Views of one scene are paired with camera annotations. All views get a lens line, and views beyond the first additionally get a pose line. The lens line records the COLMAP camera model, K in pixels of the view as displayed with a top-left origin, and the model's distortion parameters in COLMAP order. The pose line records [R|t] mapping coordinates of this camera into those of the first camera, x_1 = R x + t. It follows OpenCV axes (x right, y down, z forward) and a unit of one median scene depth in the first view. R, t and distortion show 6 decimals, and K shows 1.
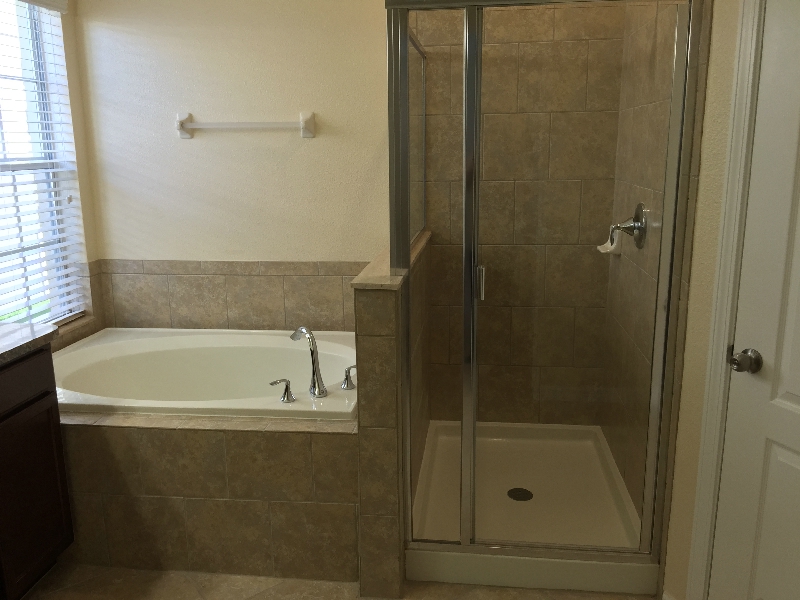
lens RADIAL K [[689.1, 0, 401.0], [0, 689.1, 297.2], [0, 0, 1]] dist [0.050826, -0.004462]
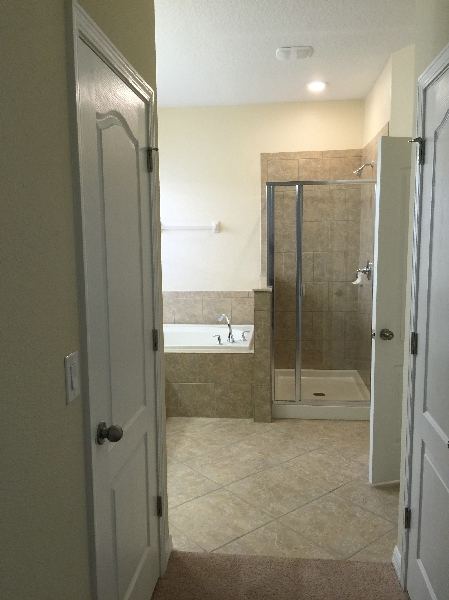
lens RADIAL K [[516.8, 0, 225.1], [0, 516.8, 301.3], [0, 0, 1]] dist [0.050826, -0.004462]
pose [[0.999942, -0.004507, 0.009824, -0.135349], [0.005398, 0.995688, -0.092605, 0.140291], [-0.009365, 0.092653, 0.995654, -0.627555]]
